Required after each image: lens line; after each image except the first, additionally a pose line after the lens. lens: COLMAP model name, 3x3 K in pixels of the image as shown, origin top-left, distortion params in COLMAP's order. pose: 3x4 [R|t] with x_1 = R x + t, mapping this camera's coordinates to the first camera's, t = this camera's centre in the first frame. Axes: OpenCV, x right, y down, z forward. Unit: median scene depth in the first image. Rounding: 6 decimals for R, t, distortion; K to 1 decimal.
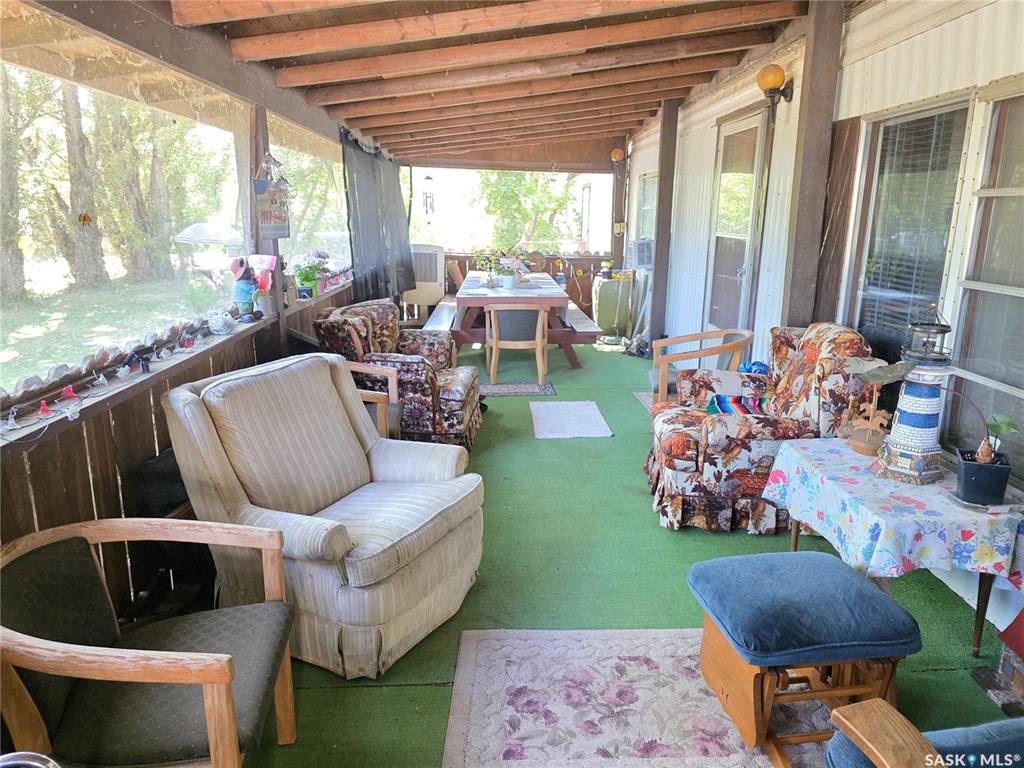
lens RADIAL K [[707.2, 0, 512.0], [0, 707.2, 384.0], [0, 0, 1]] dist [-0.003687, -0.002636]
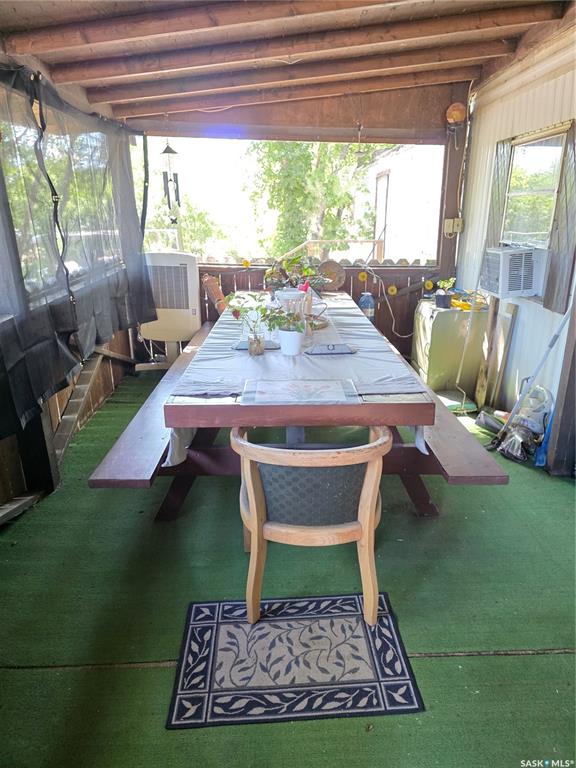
lens RADIAL K [[530.4, 0, 288.0], [0, 530.4, 384.0], [0, 0, 1]] dist [-0.003687, -0.002636]
pose [[0.999850, -0.003838, -0.016882, -0.000159], [0.005171, 0.996811, 0.079627, -0.110210], [0.016523, -0.079703, 0.996682, 0.475653]]
